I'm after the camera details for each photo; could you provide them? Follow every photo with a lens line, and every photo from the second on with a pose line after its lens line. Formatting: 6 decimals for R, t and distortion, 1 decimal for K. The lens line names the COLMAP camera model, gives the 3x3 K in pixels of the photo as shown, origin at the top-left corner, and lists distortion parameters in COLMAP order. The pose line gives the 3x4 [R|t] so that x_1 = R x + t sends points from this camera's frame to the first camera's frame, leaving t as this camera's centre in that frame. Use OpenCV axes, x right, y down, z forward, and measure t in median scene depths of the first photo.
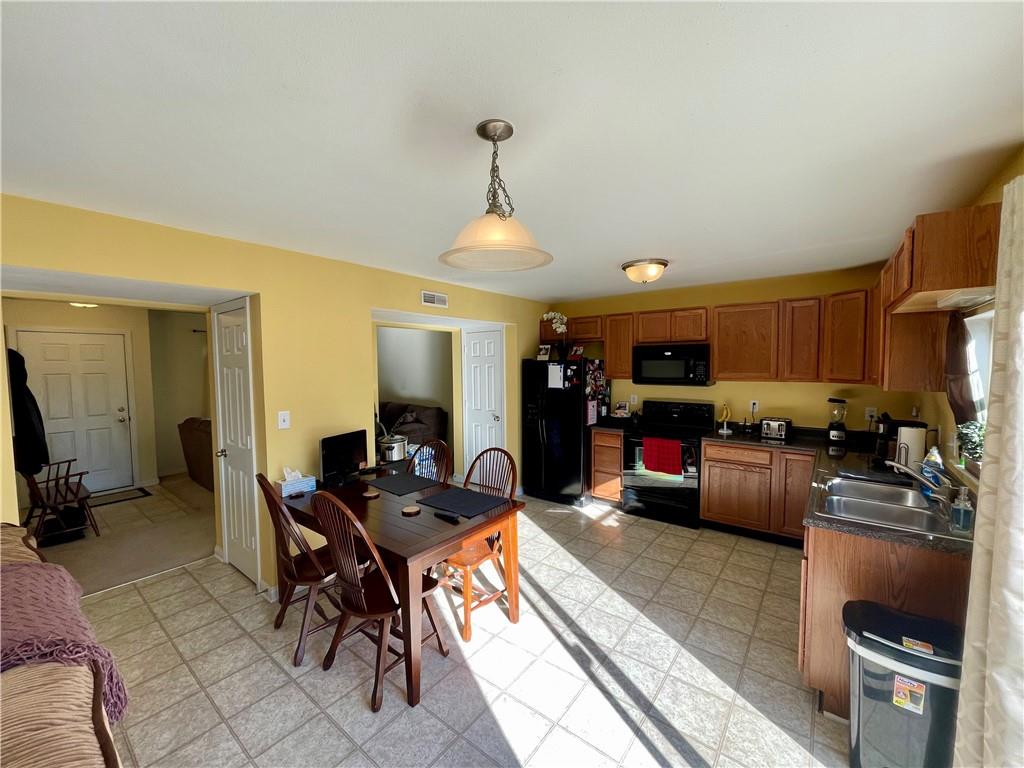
lens RADIAL K [[410.3, 0, 509.6], [0, 410.3, 387.7], [0, 0, 1]] dist [0.000841, -0.000971]
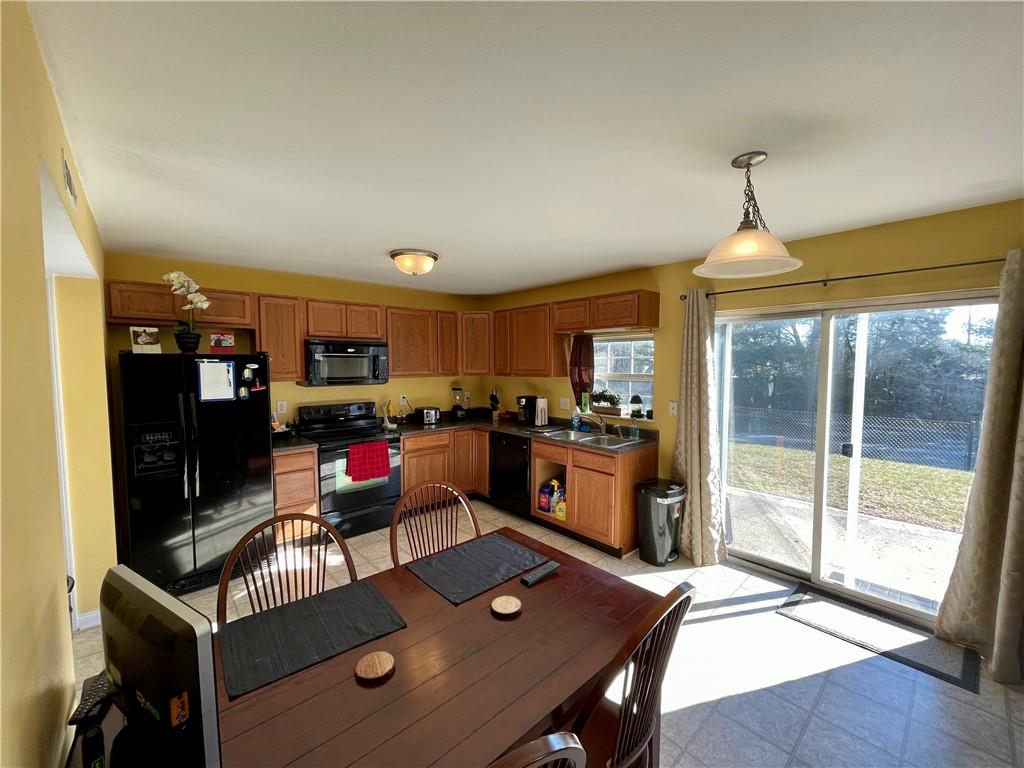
lens RADIAL K [[410.3, 0, 508.8], [0, 410.3, 385.9], [0, 0, 1]] dist [0.000841, -0.000971]
pose [[0.183760, -0.051885, 0.981601, -0.458083], [0.054440, 0.997610, 0.042540, -0.024479], [-0.981462, 0.045622, 0.186146, 0.494311]]
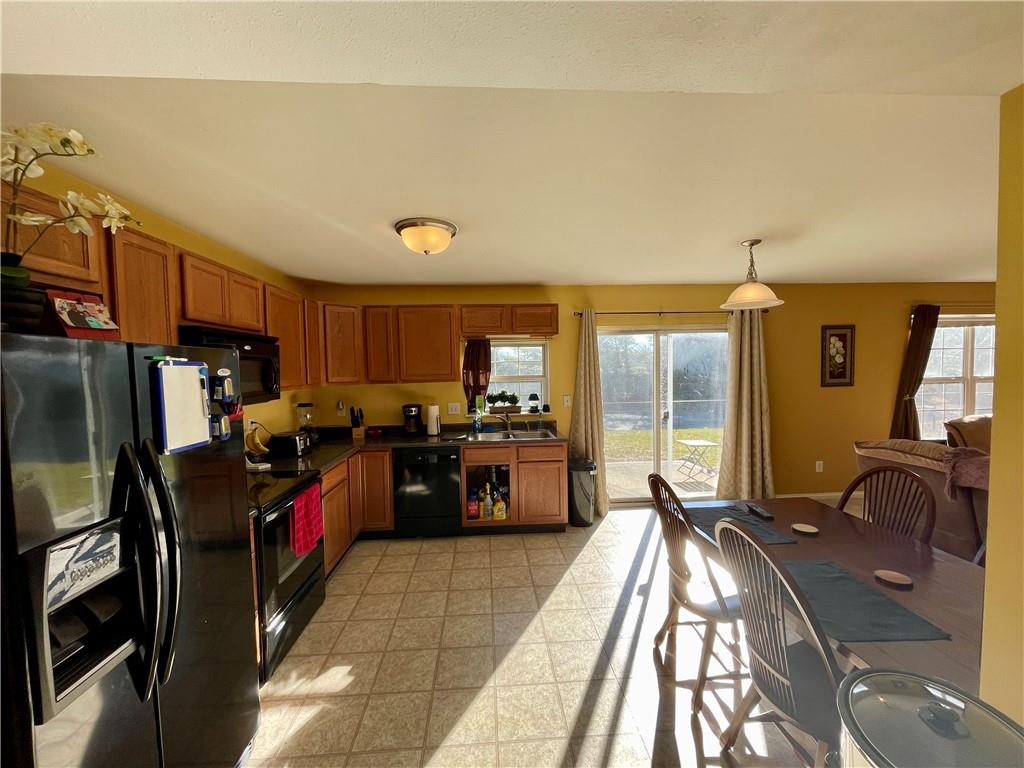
lens RADIAL K [[410.3, 0, 507.1], [0, 410.3, 386.7], [0, 0, 1]] dist [0.000841, -0.000971]
pose [[-0.660813, -0.014920, 0.750402, -0.263328], [0.065555, 0.994834, 0.077509, -0.051883], [-0.747682, 0.100411, -0.656421, 1.117914]]
